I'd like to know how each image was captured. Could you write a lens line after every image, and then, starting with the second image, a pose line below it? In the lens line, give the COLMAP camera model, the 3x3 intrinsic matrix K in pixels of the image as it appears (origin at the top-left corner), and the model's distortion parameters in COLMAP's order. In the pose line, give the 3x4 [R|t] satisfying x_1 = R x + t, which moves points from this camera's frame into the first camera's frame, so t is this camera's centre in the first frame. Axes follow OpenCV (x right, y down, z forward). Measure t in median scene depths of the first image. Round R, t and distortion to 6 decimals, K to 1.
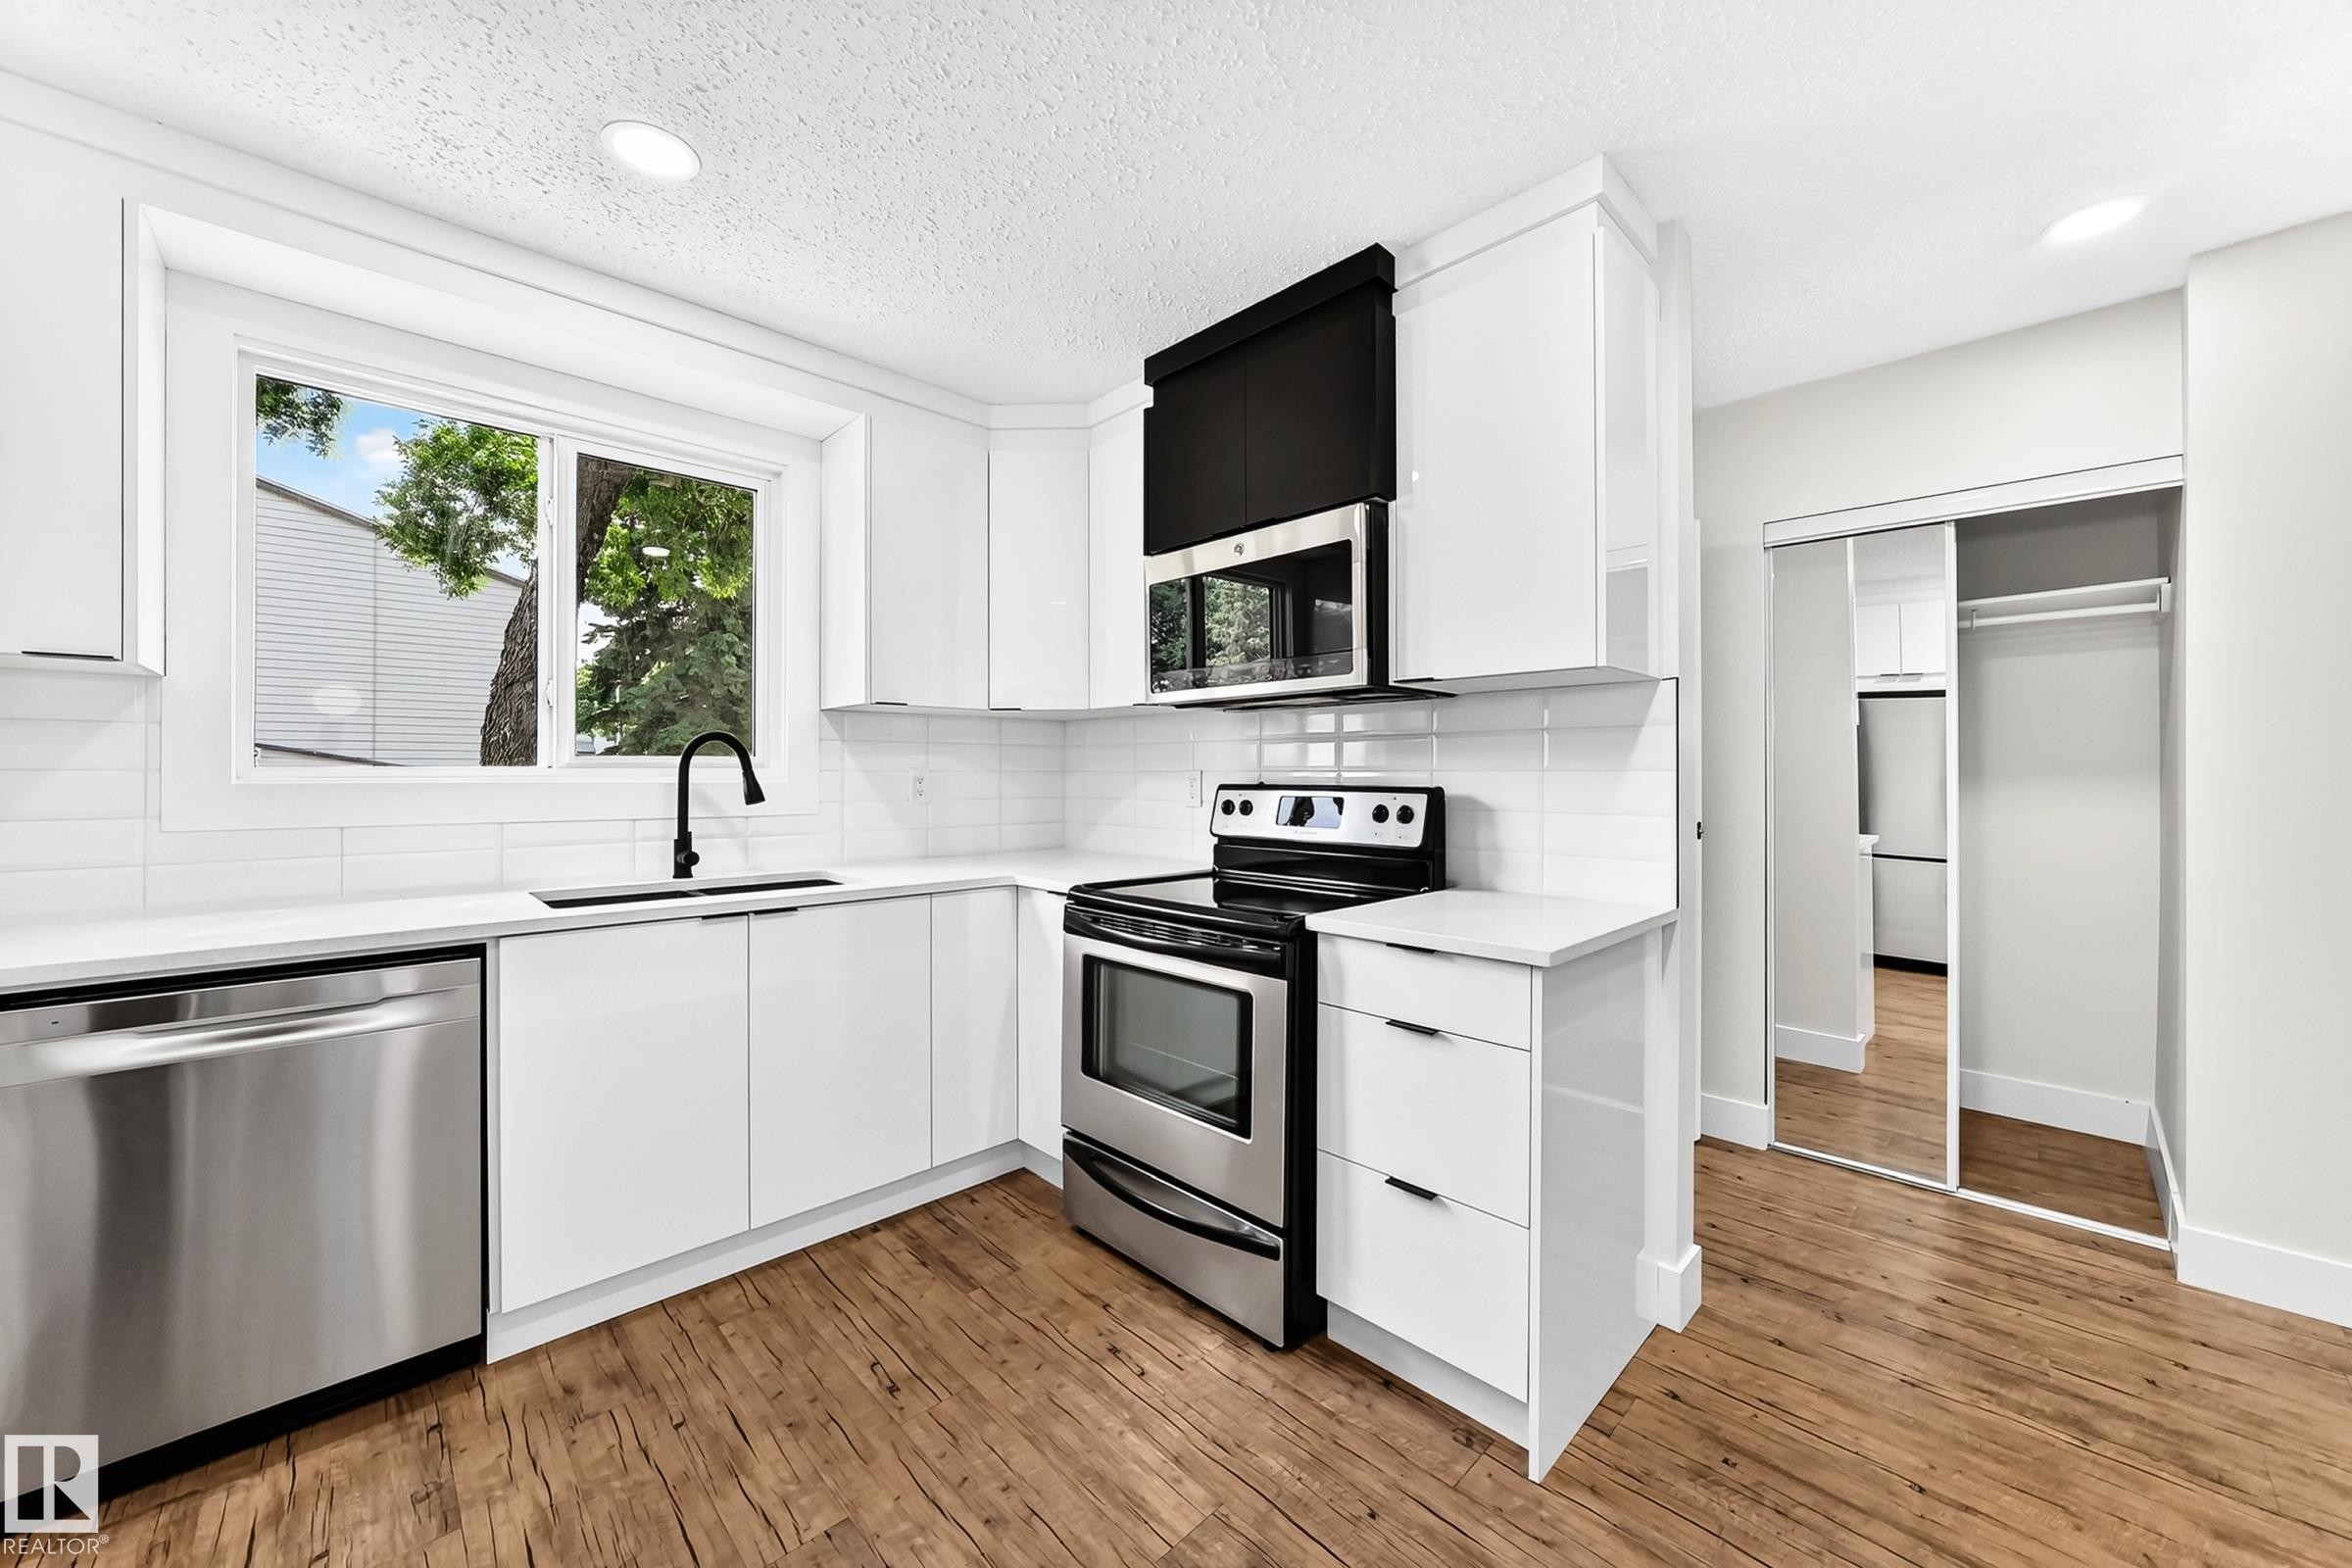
lens RADIAL K [[871.8, 0, 1180.0], [0, 871.8, 770.8], [0, 0, 1]] dist [-0.008874, 0.003602]
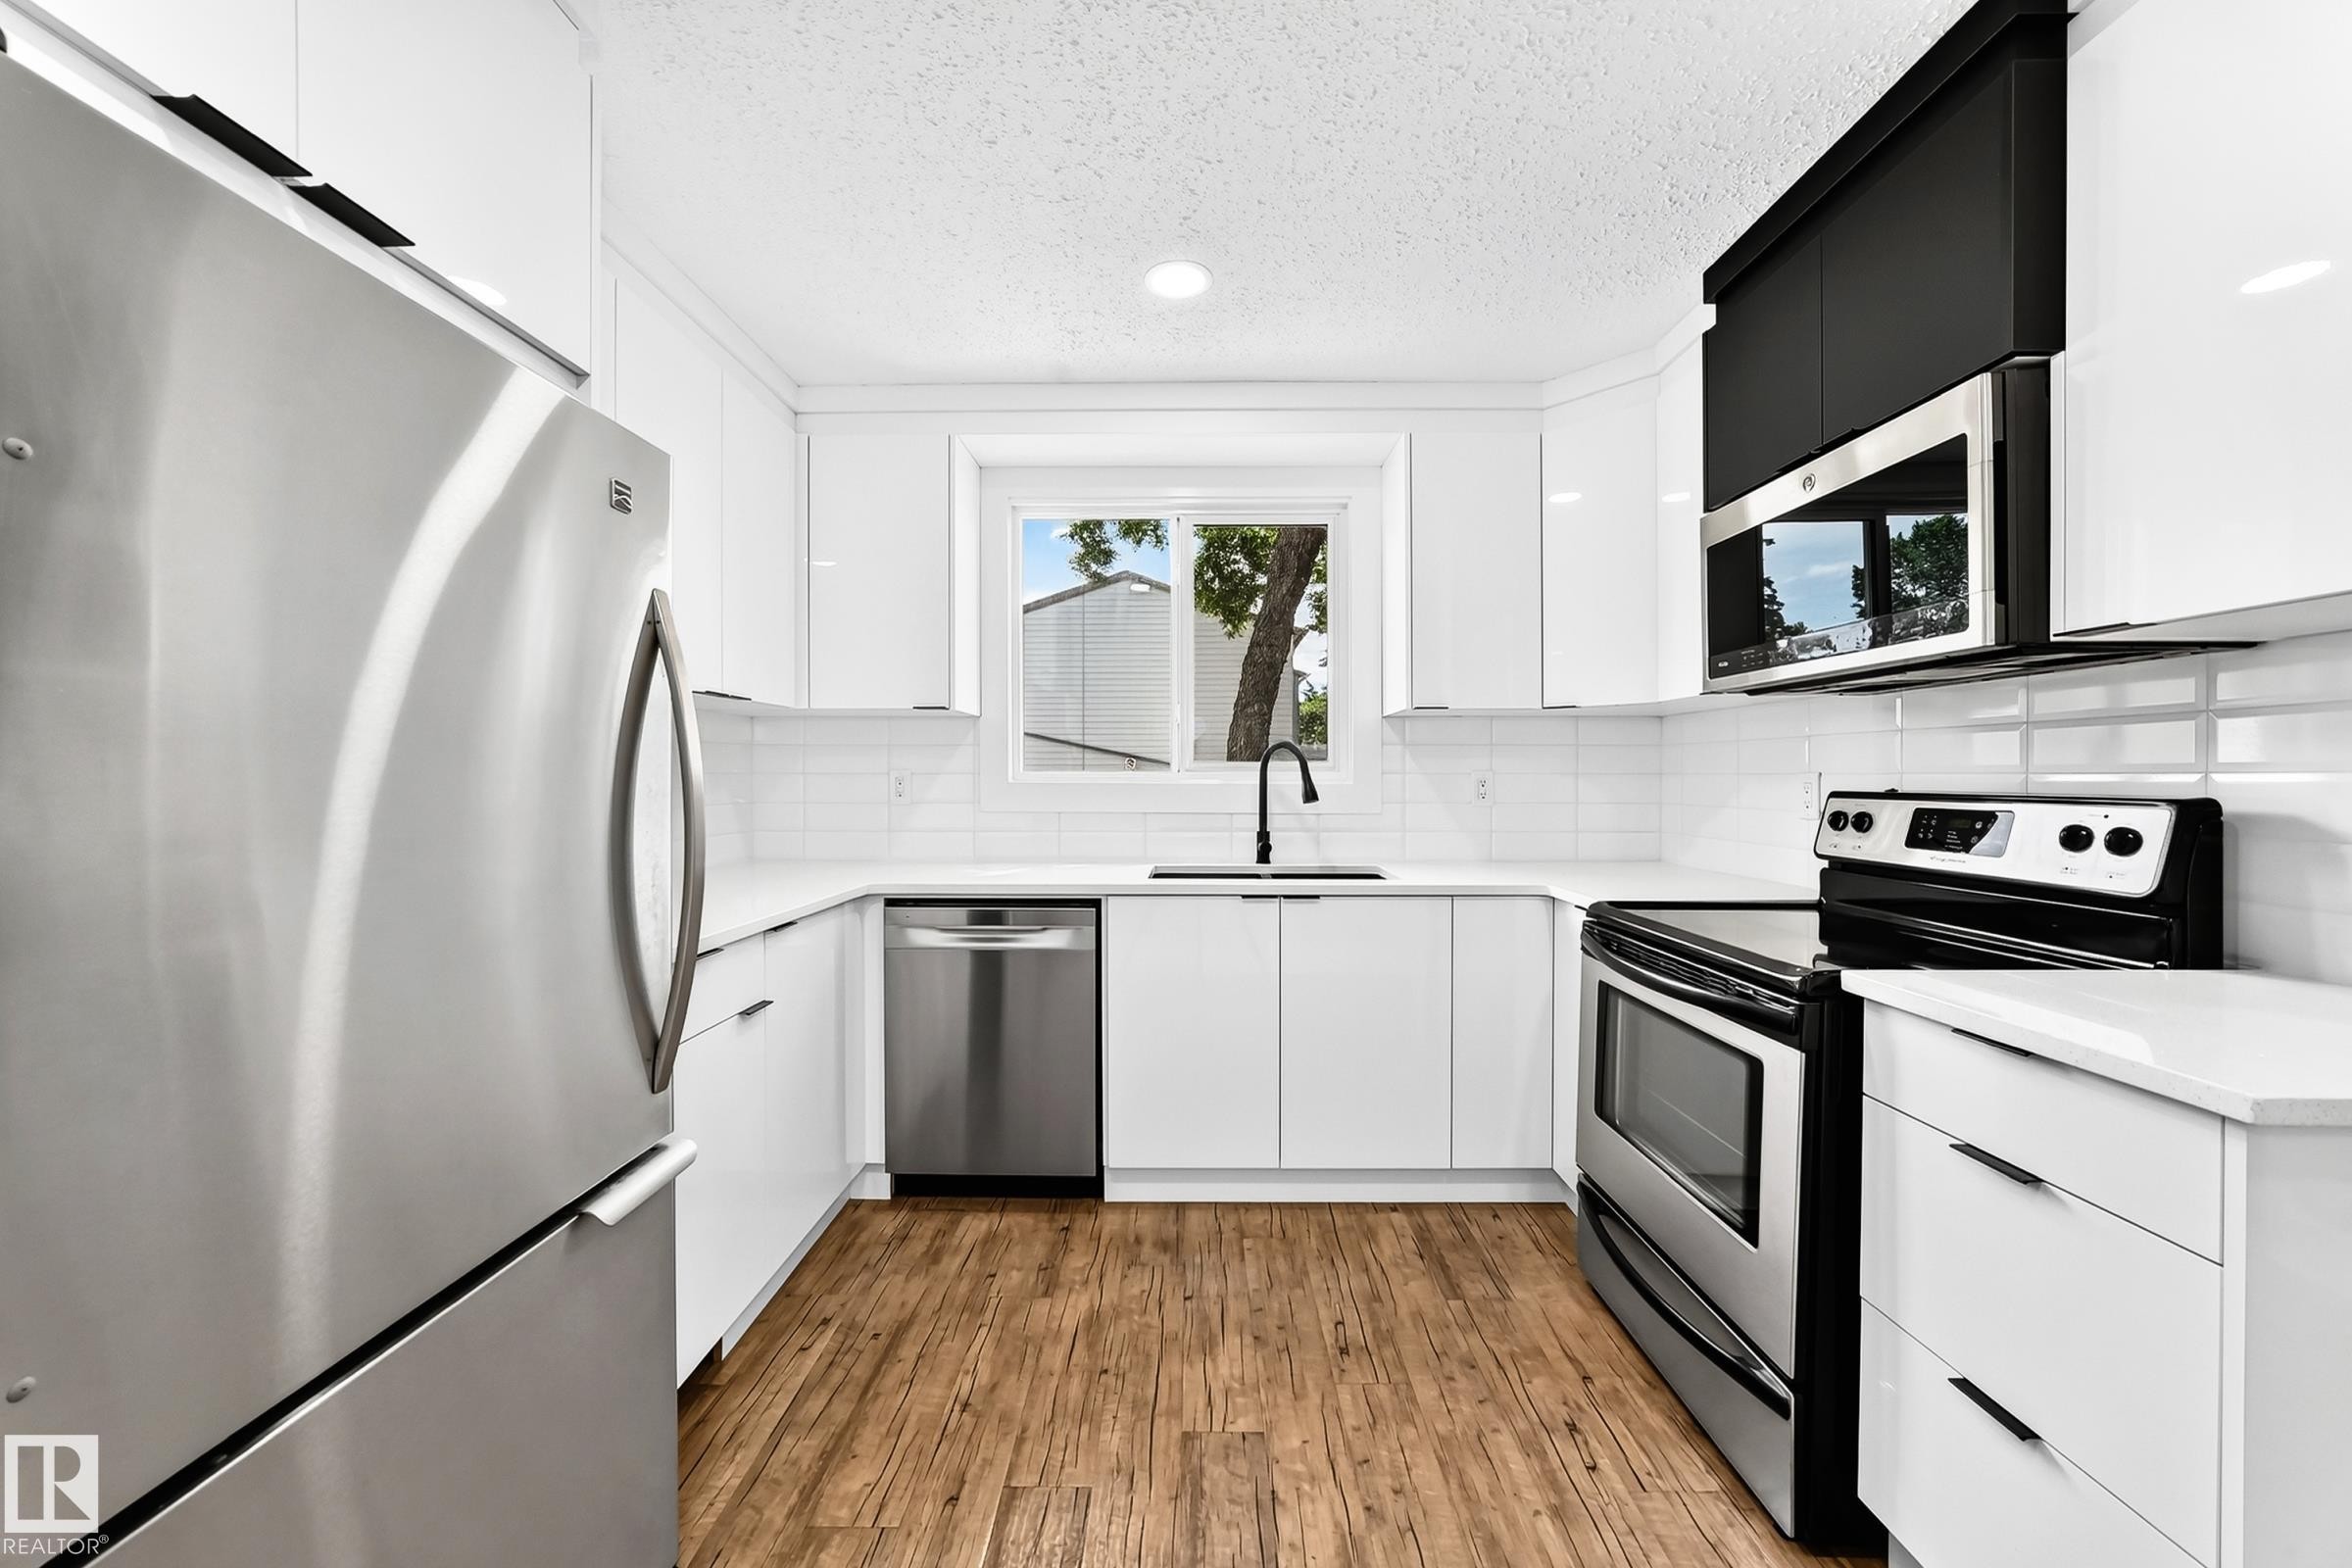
lens RADIAL K [[871.8, 0, 1190.0], [0, 871.8, 777.9], [0, 0, 1]] dist [-0.008874, 0.003602]
pose [[0.713516, 0.002448, -0.700635, 0.242377], [0.003113, 0.999973, 0.006663, -0.002841], [0.700632, -0.006935, 0.713489, 0.090744]]
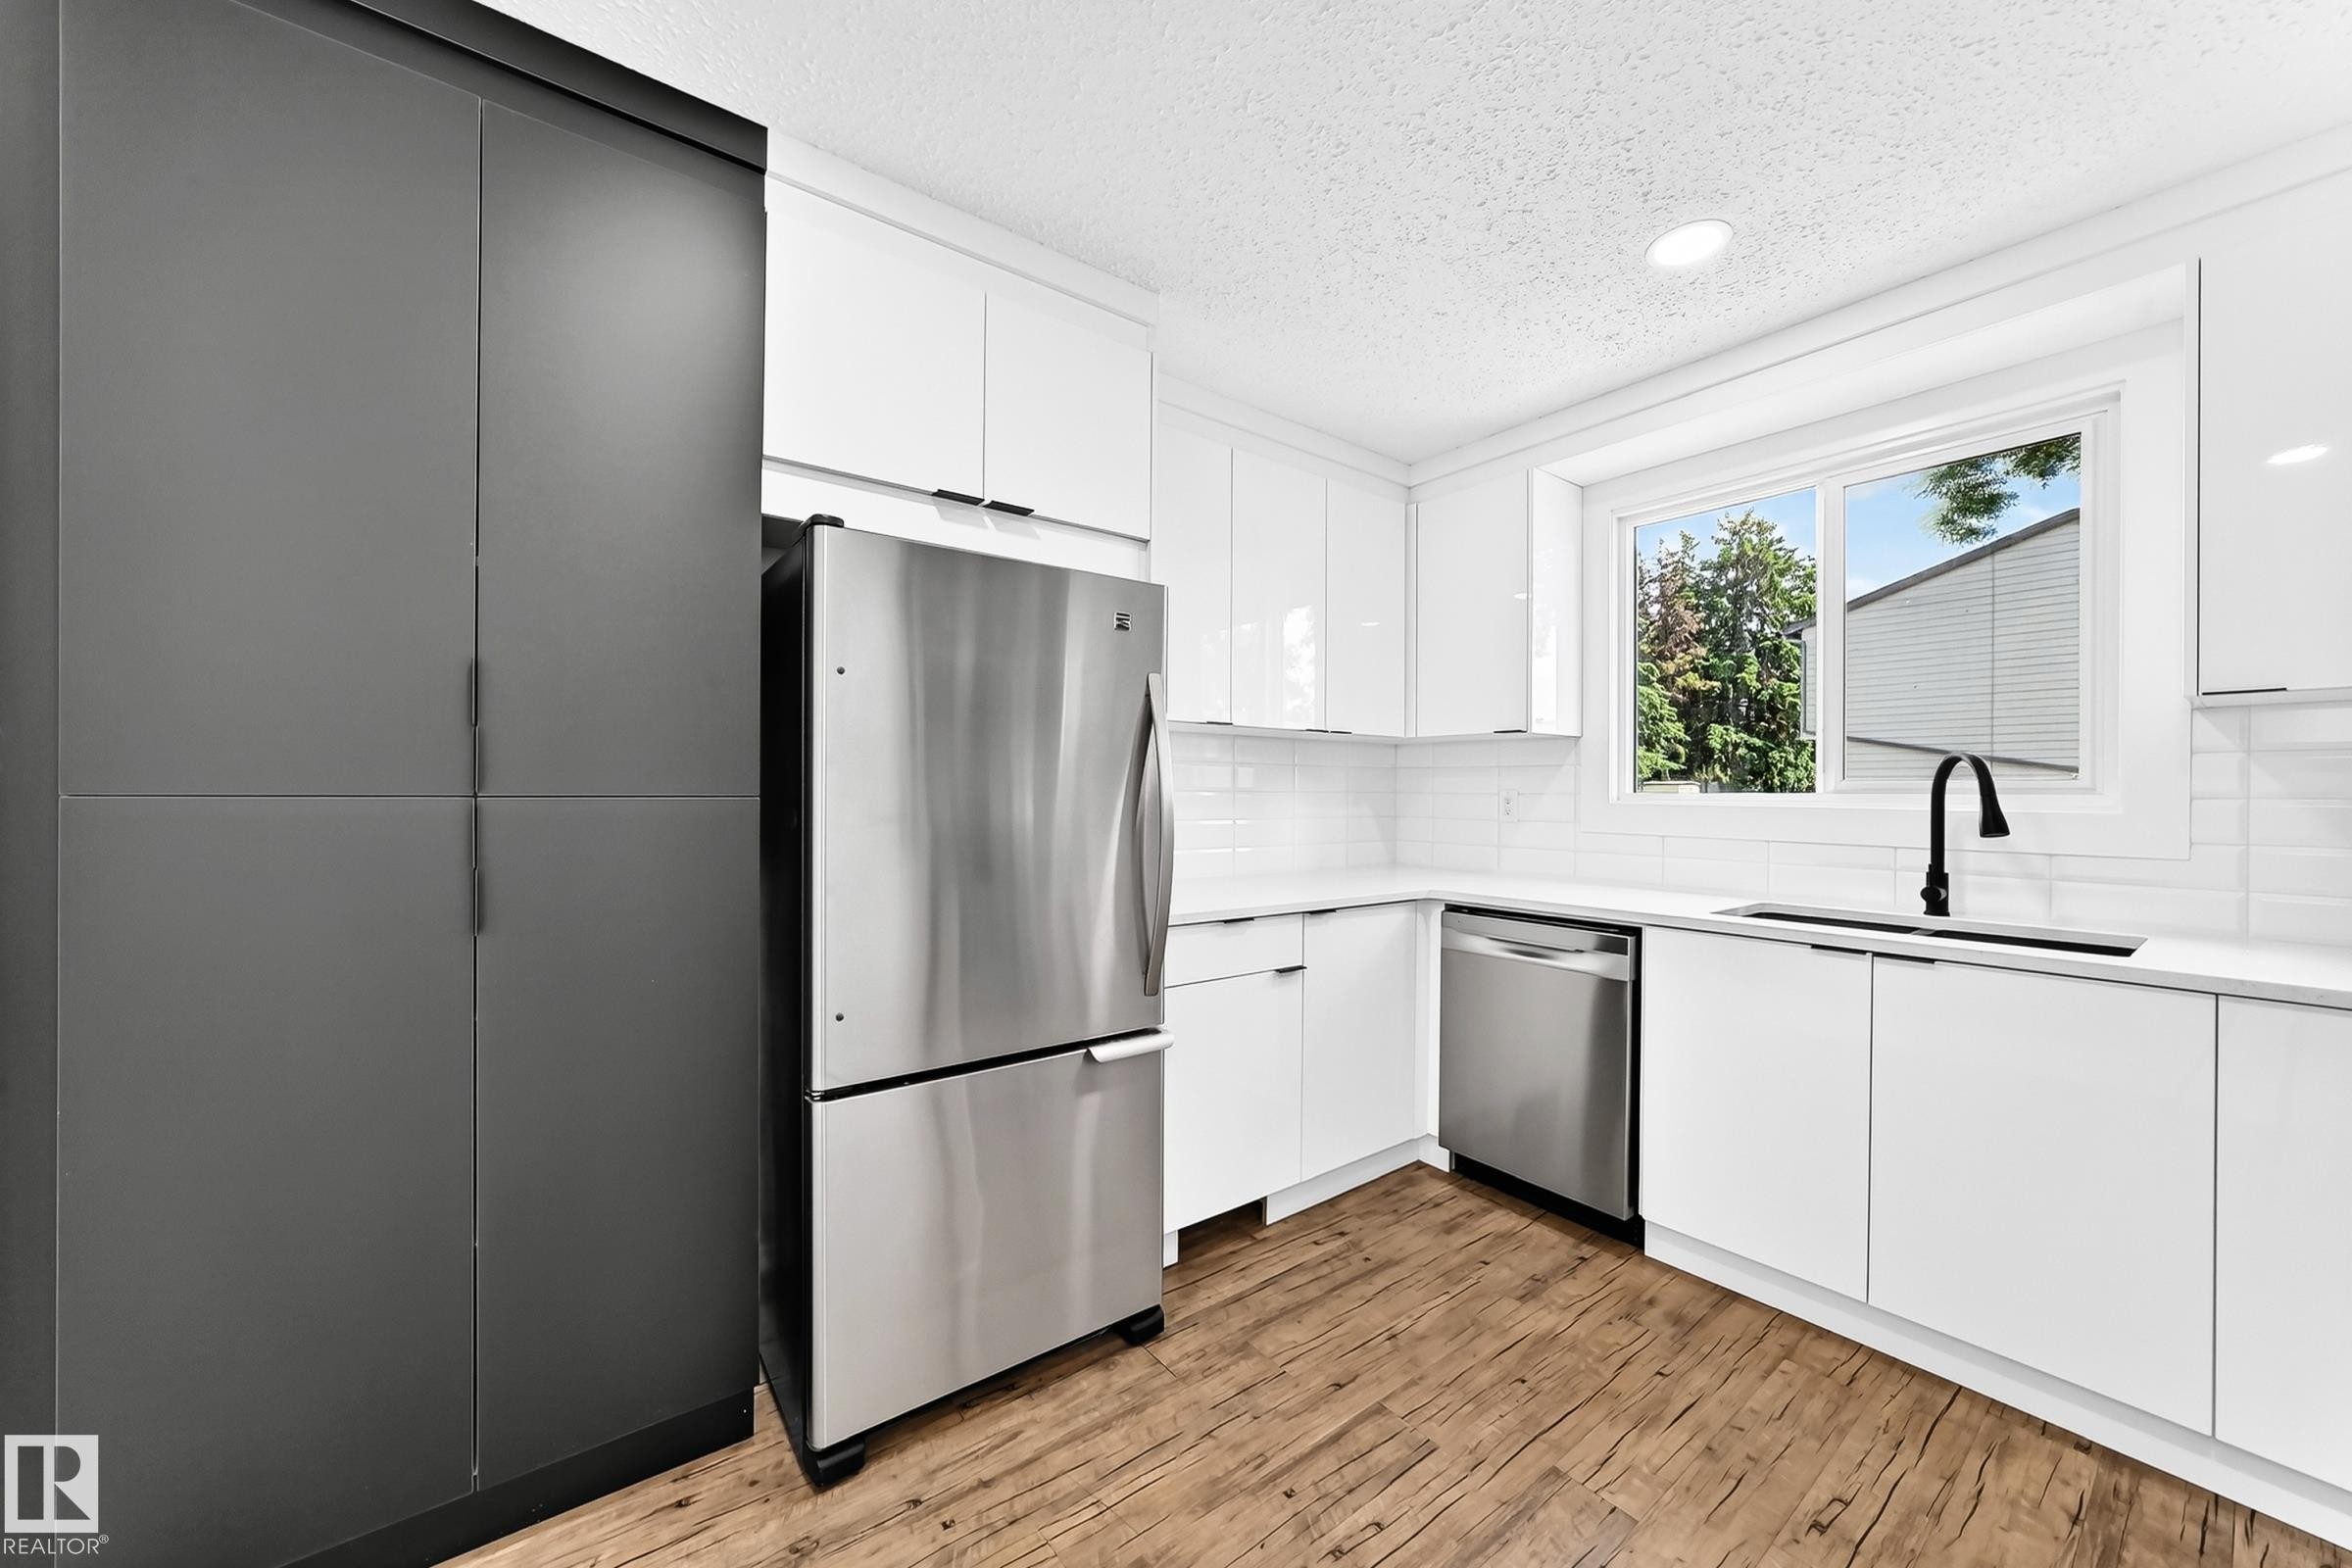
lens RADIAL K [[871.8, 0, 1192.7], [0, 871.8, 789.3], [0, 0, 1]] dist [-0.008874, 0.003602]
pose [[-0.112969, -0.004519, -0.993588, 0.496453], [-0.002092, 0.999989, -0.004310, -0.000953], [0.993596, 0.001592, -0.112978, 0.417436]]
